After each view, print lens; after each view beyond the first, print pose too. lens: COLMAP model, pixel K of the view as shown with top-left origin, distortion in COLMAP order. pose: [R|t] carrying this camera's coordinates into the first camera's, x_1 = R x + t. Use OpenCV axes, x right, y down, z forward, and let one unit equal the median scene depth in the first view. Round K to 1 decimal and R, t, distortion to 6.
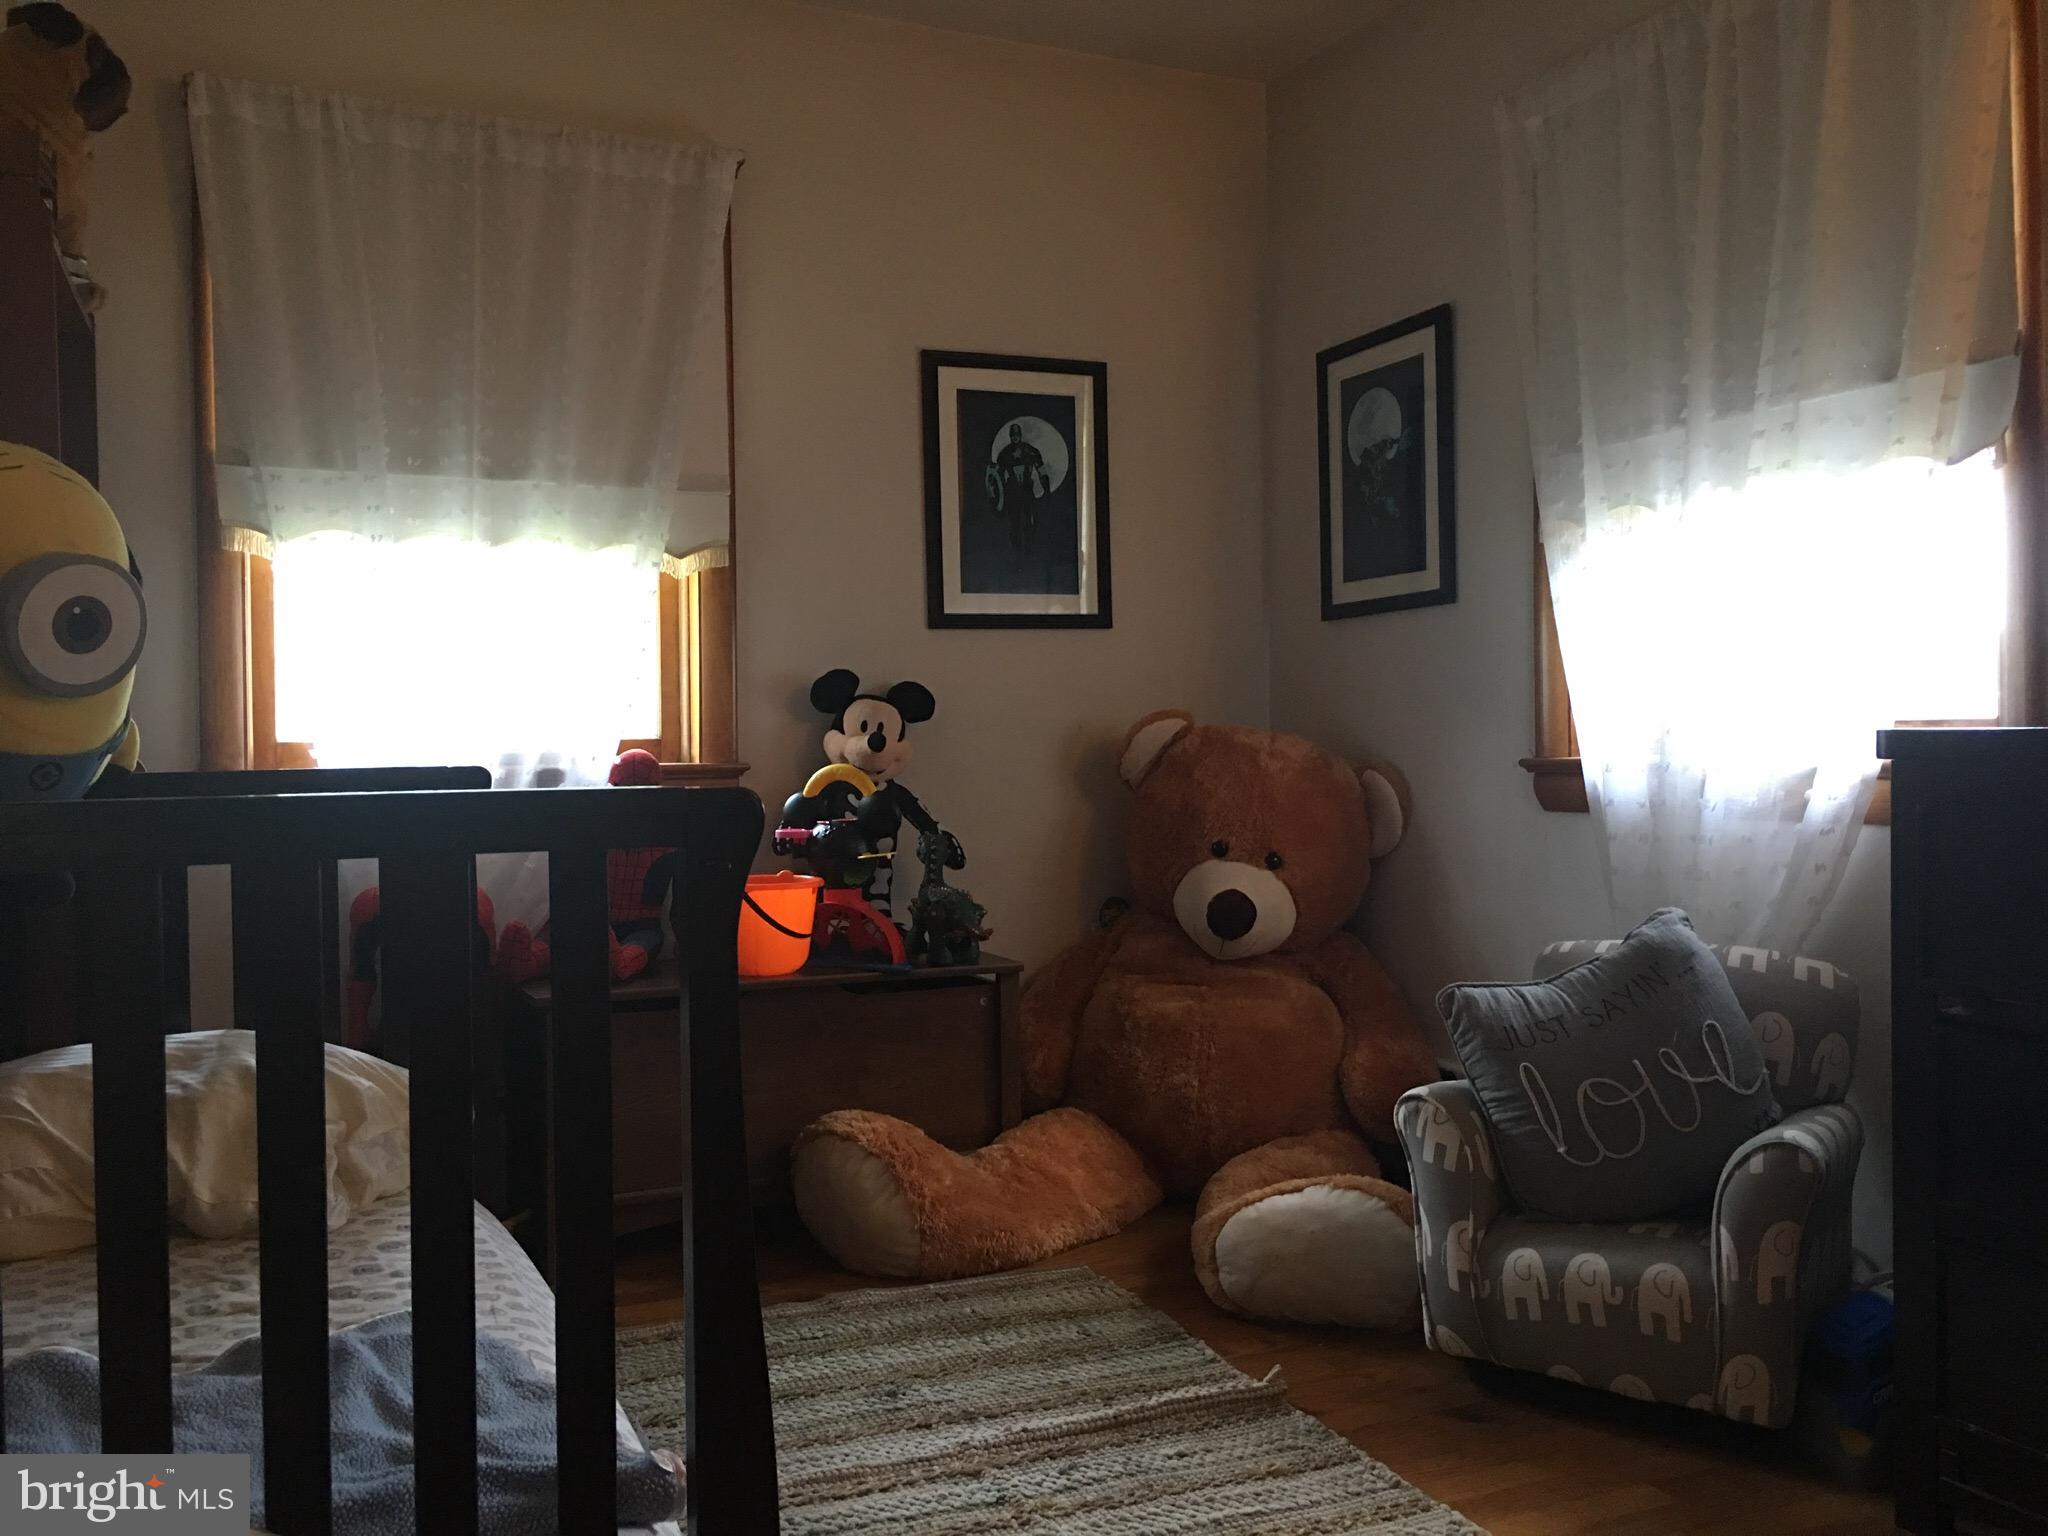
lens RADIAL K [[1758.3, 0, 1009.5], [0, 1758.3, 729.0], [0, 0, 1]] dist [0.069756, -0.102820]
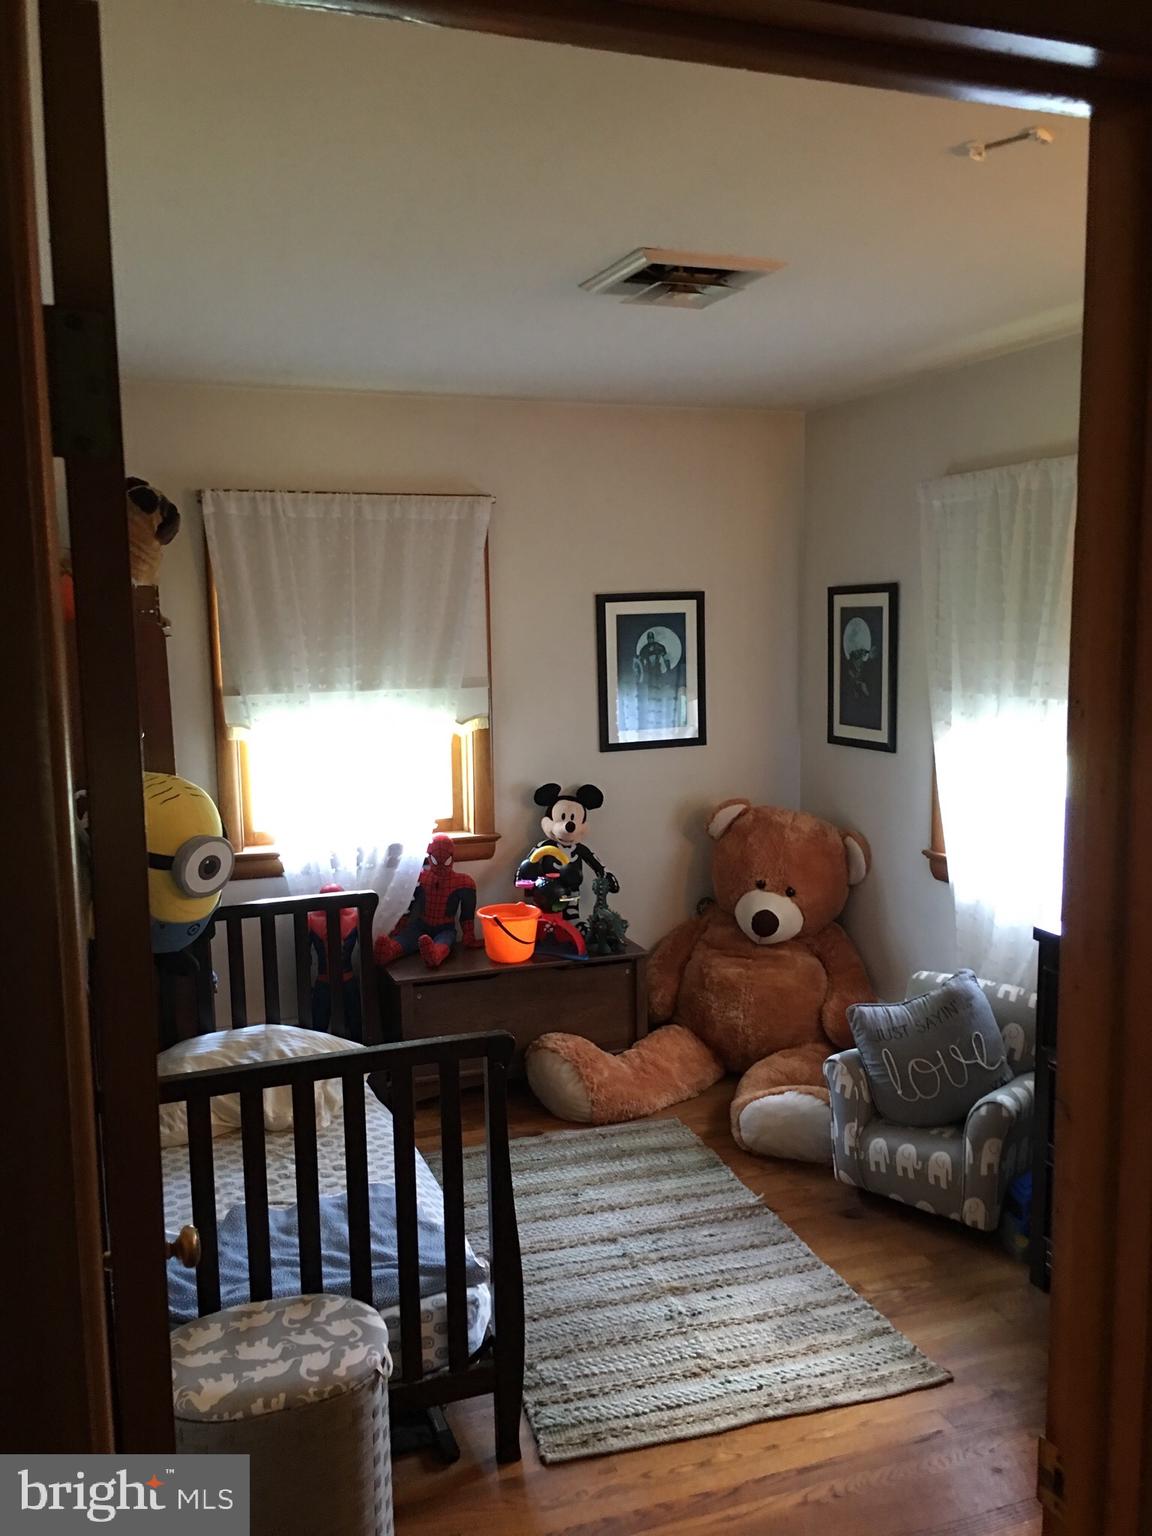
lens RADIAL K [[1318.7, 0, 577.8], [0, 1318.7, 768.0], [0, 0, 1]] dist [0.069756, -0.102820]
pose [[0.996869, 0.007456, -0.078722, 0.043044], [0.002538, 0.992015, 0.126091, -0.245449], [0.079034, -0.125896, 0.988890, -0.373211]]
